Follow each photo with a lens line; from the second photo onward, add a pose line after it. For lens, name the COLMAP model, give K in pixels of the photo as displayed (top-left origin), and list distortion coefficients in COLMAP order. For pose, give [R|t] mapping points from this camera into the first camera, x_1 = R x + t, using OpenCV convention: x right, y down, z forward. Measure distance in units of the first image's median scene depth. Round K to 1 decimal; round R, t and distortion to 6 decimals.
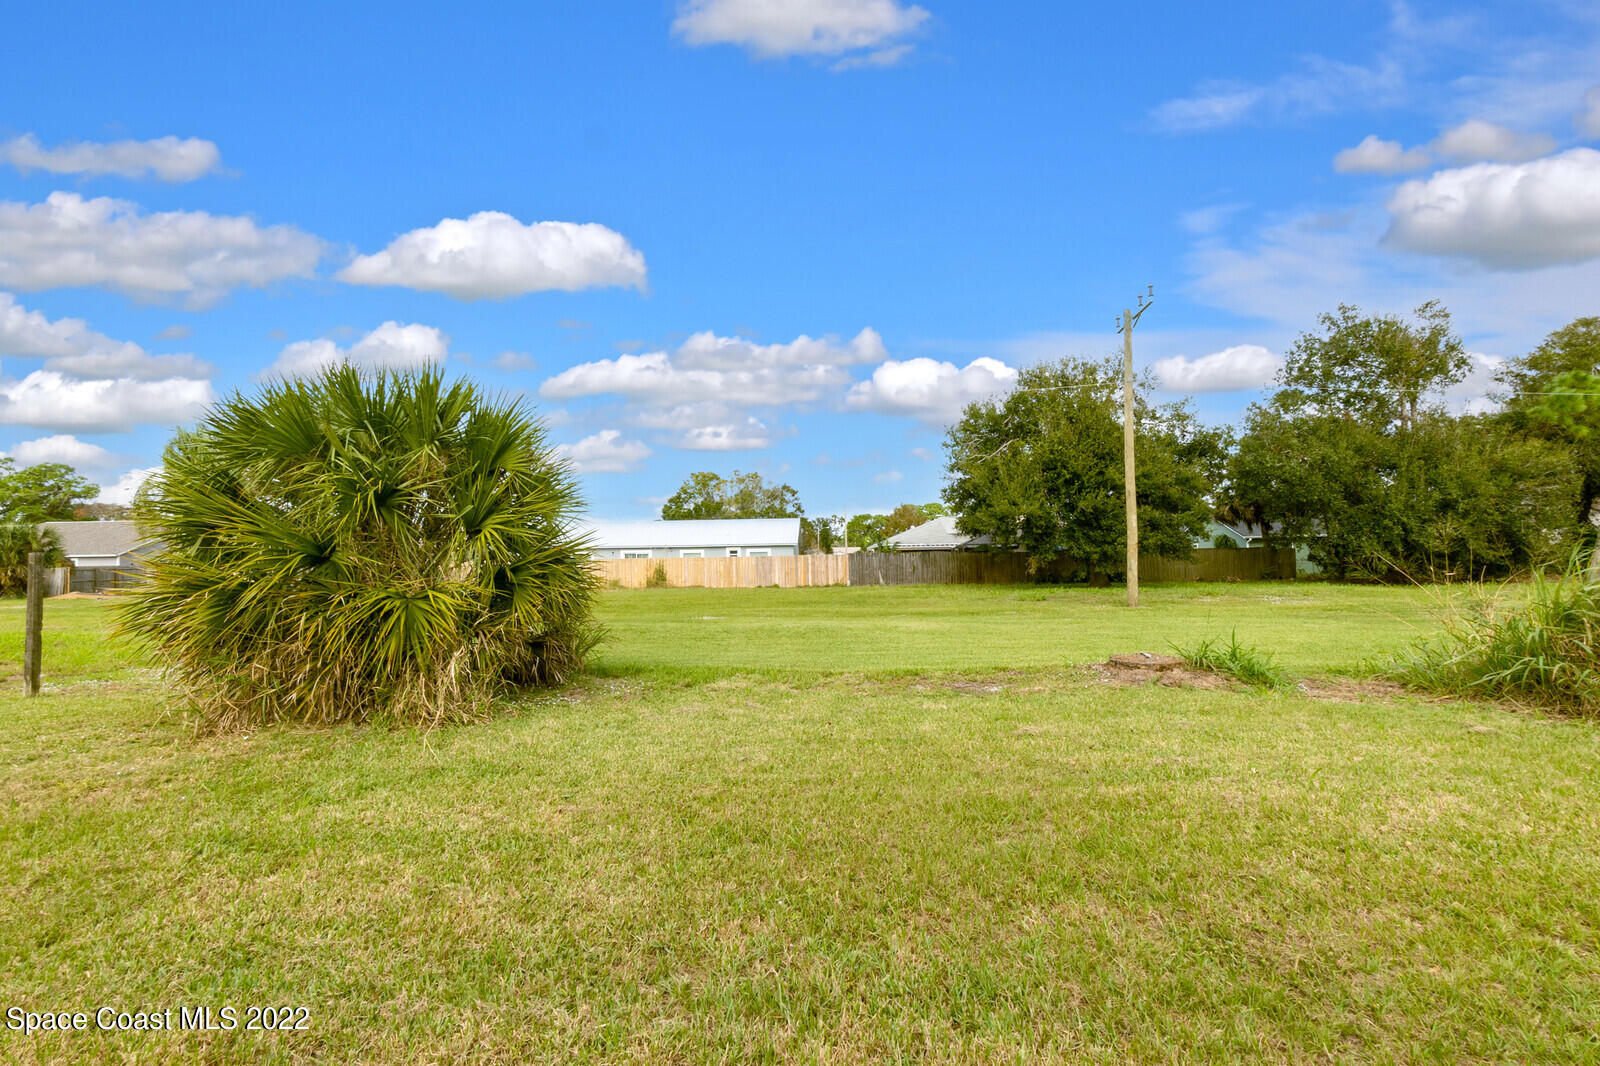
lens RADIAL K [[689.2, 0, 790.9], [0, 689.2, 529.6], [0, 0, 1]] dist [-0.000832, 0.000035]
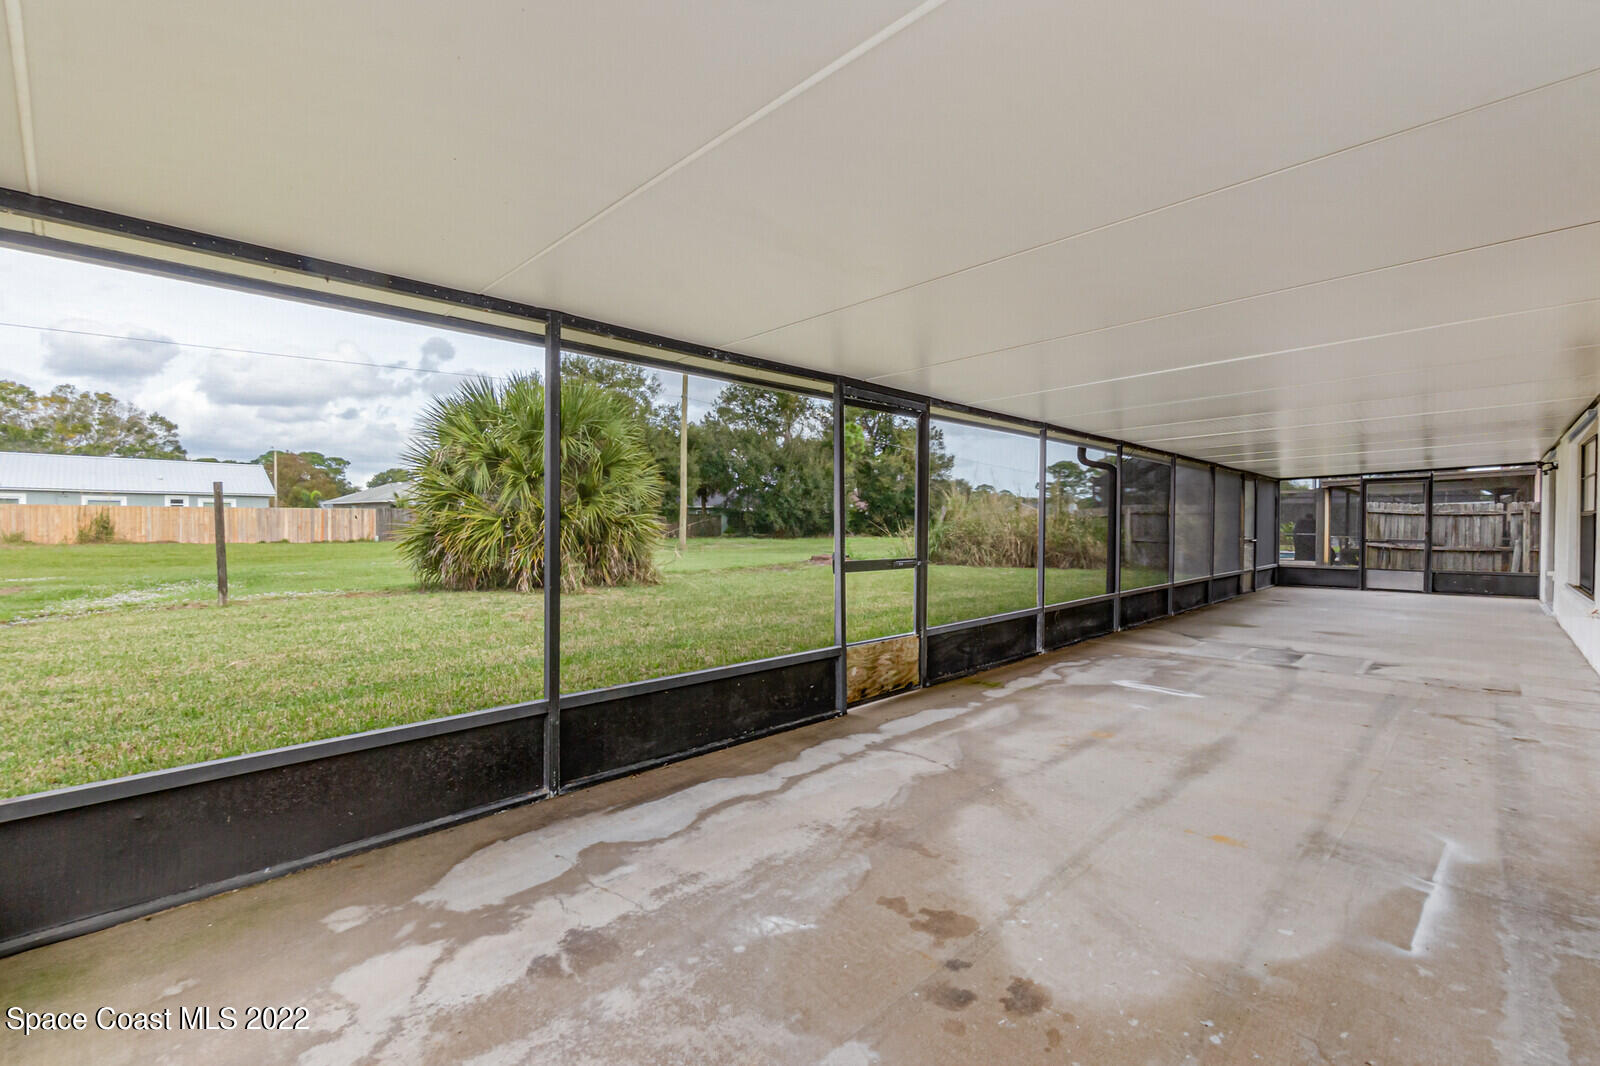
lens RADIAL K [[689.2, 0, 790.9], [0, 689.2, 529.6], [0, 0, 1]] dist [-0.000832, 0.000035]
pose [[0.663650, 0.012366, 0.747941, -0.255603], [-0.051309, 0.998261, 0.029022, 0.007015], [-0.746282, -0.057637, 0.663130, -0.084142]]
